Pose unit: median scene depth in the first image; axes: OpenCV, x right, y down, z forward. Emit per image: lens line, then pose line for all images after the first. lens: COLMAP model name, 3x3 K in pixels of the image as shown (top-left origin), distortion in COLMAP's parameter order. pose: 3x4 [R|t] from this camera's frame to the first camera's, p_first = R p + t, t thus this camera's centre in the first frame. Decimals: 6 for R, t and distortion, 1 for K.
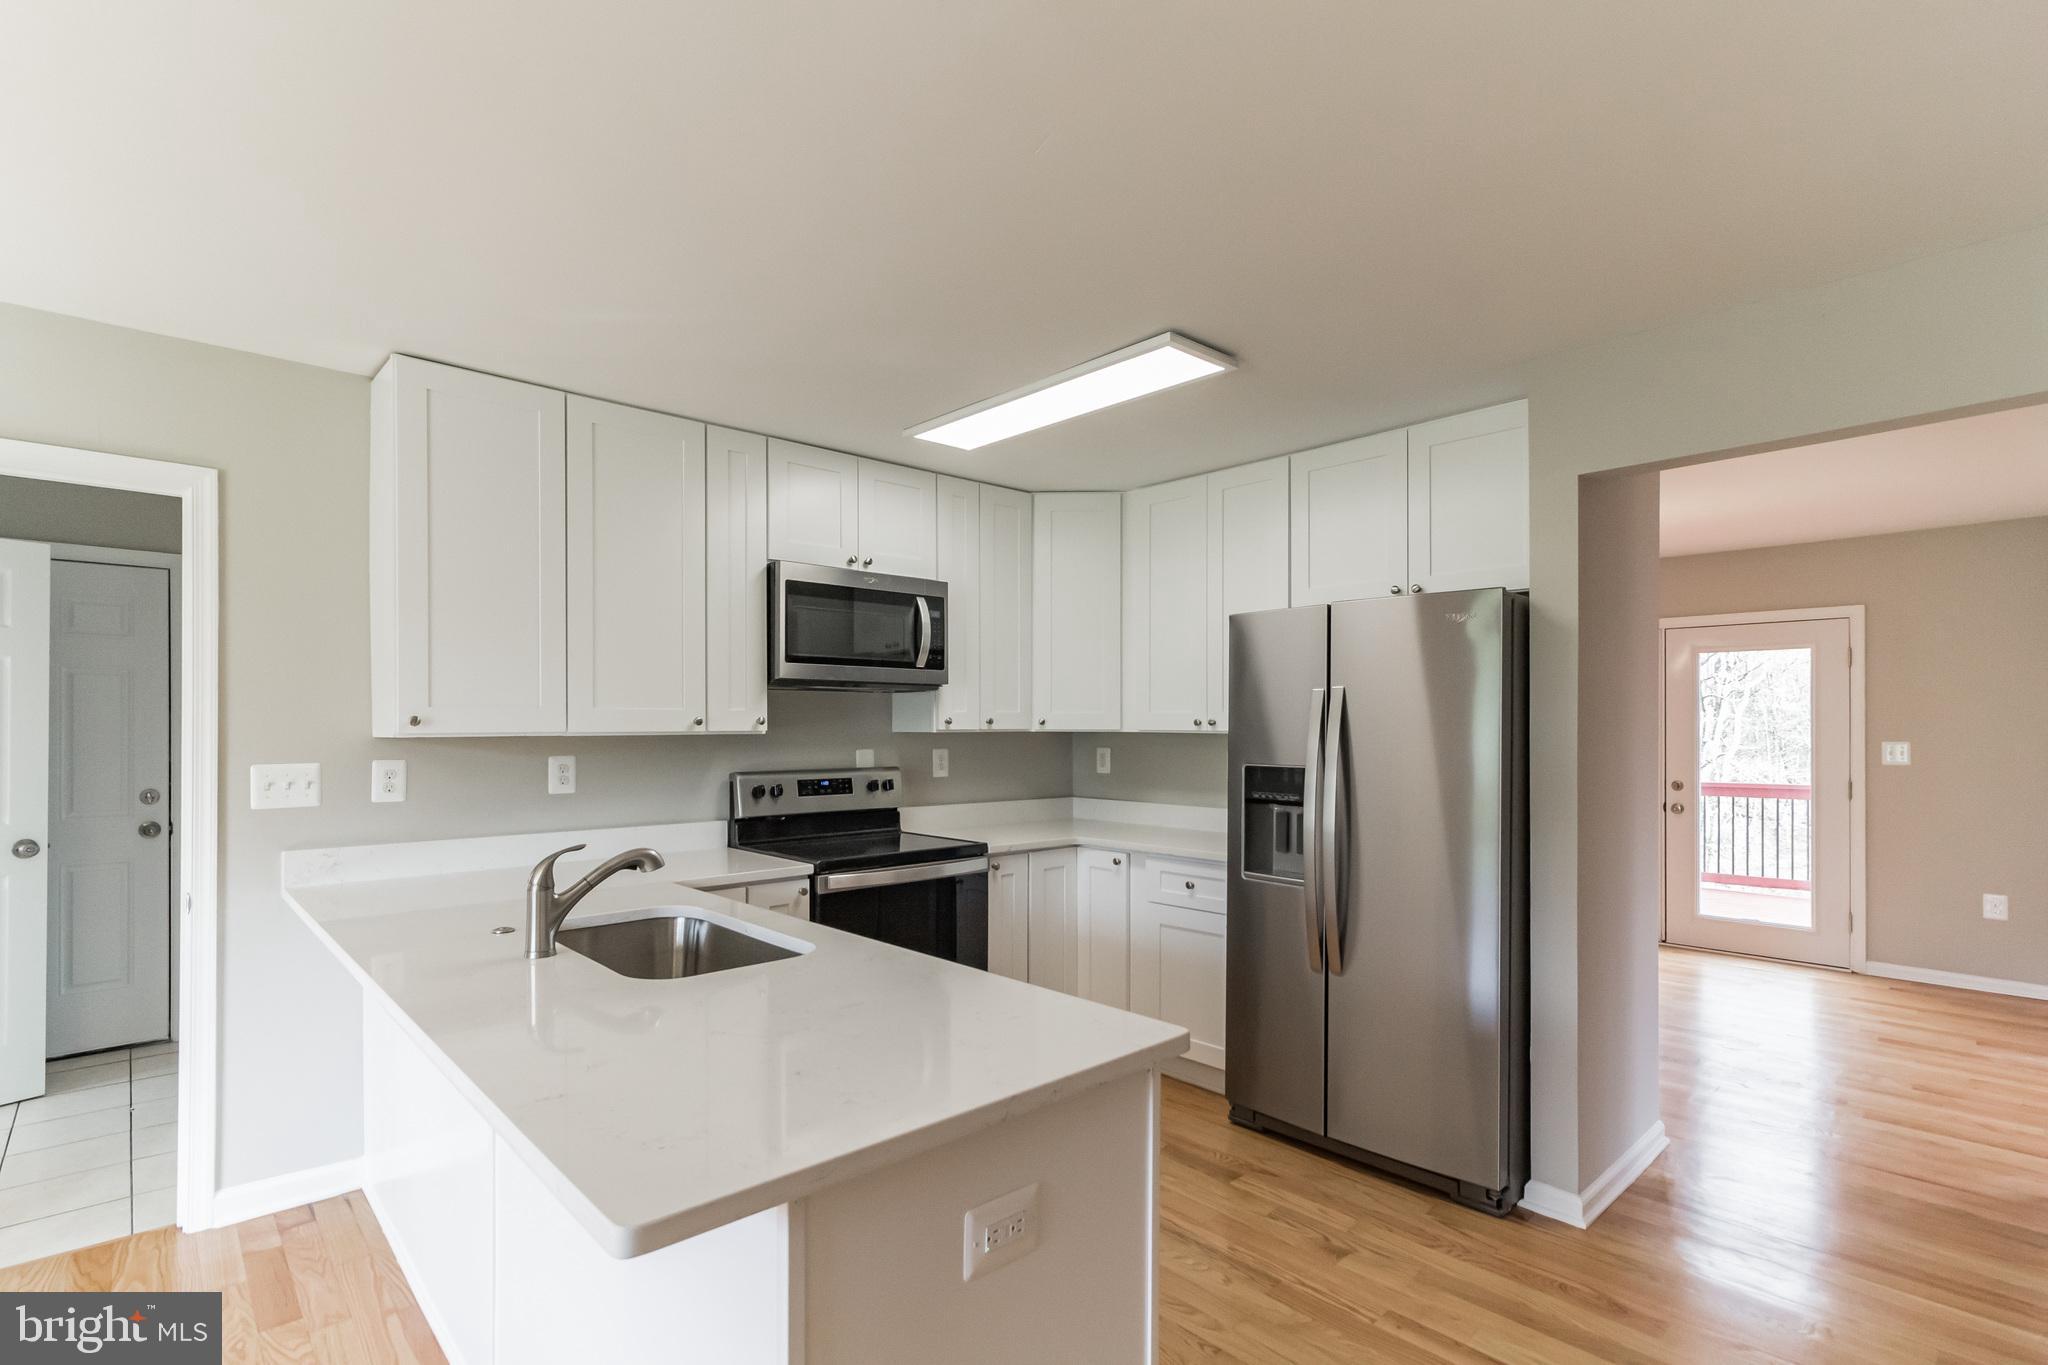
lens RADIAL K [[964.2, 0, 1043.5], [0, 964.2, 727.2], [0, 0, 1]] dist [-0.000167, -0.000097]
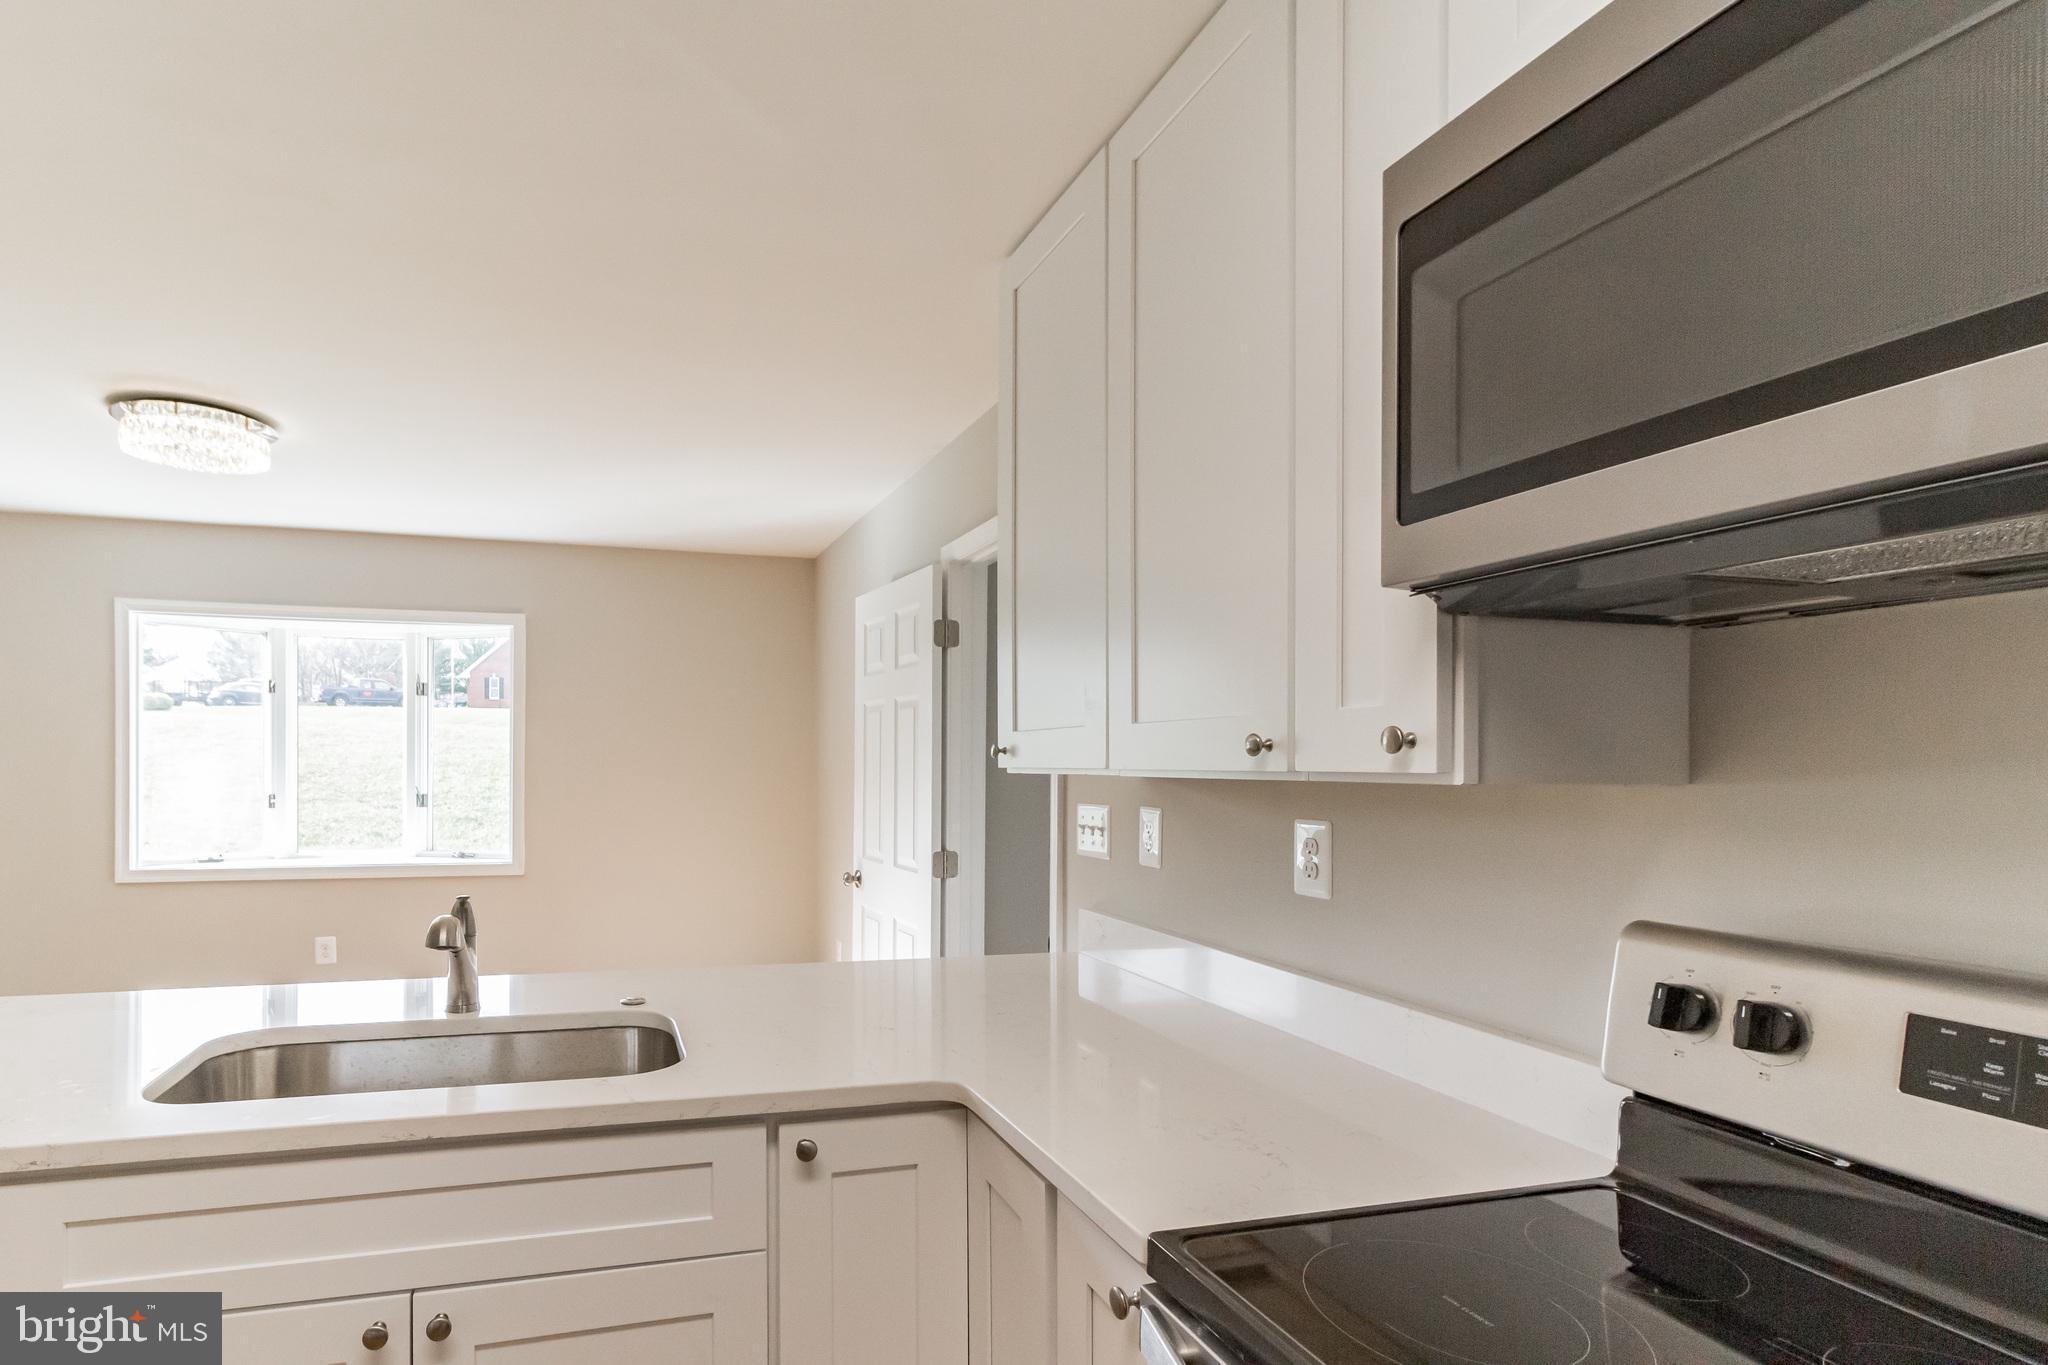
lens RADIAL K [[1012.9, 0, 876.1], [0, 1012.9, 761.9], [0, 0, 1]] dist [0.003620, -0.000010]
pose [[-0.476880, -0.000587, -0.878968, 0.059164], [-0.008776, 0.999953, 0.004094, 0.000221], [0.878924, 0.009666, -0.476863, 1.039519]]
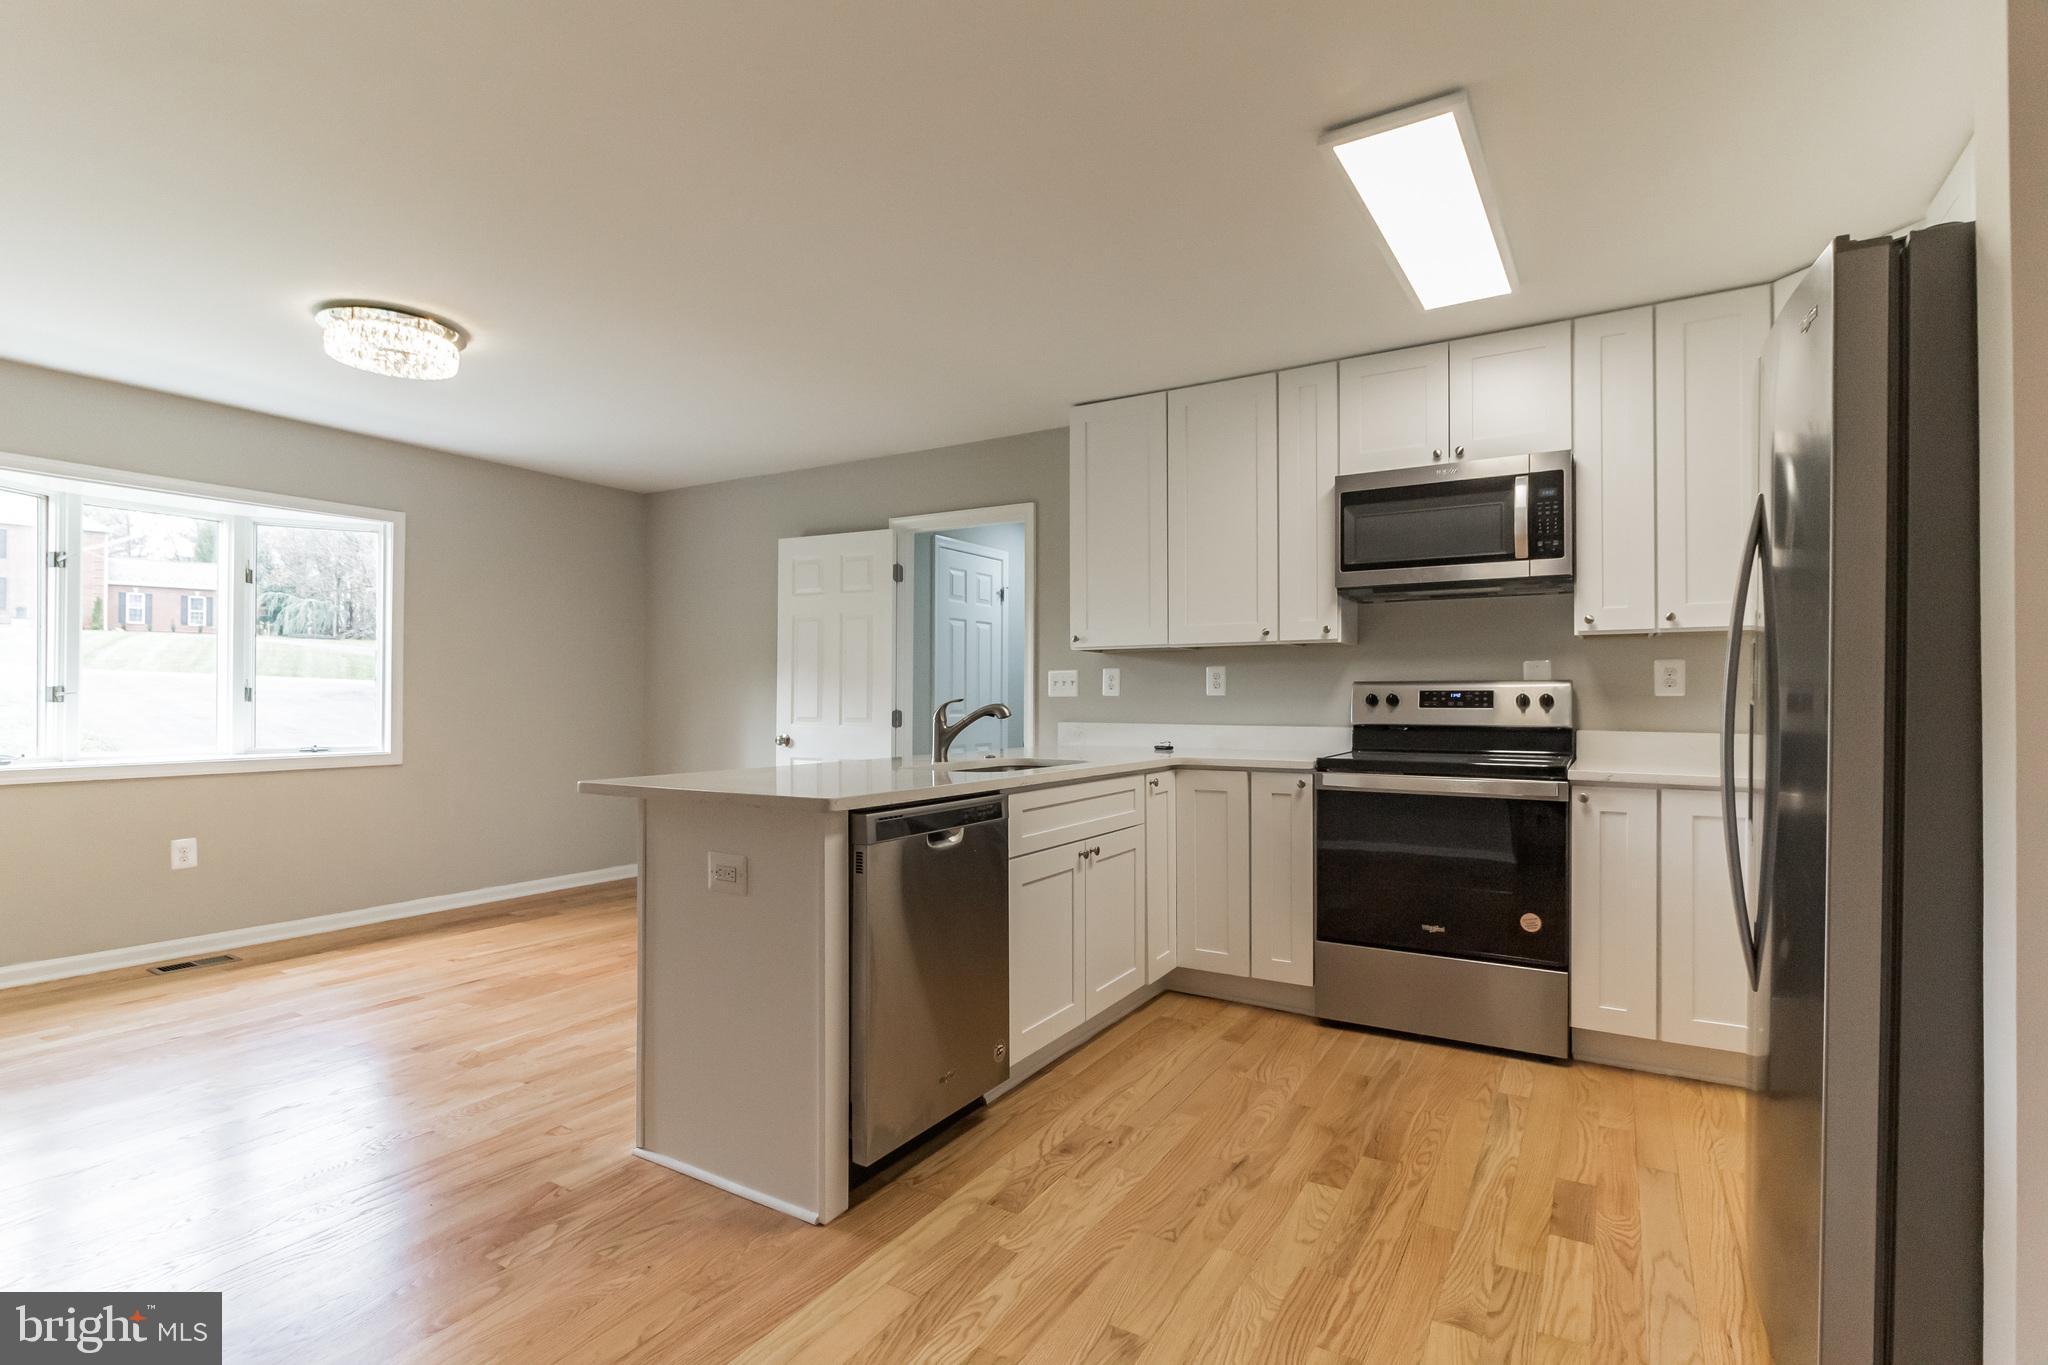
lens RADIAL K [[1004.9, 0, 1015.6], [0, 1004.9, 690.7], [0, 0, 1]] dist [0.004910, 0.000156]
pose [[0.273841, -0.009798, -0.961725, 0.703186], [-0.002236, 0.999939, -0.010824, 0.076501], [0.961772, 0.005114, 0.273803, 0.374829]]
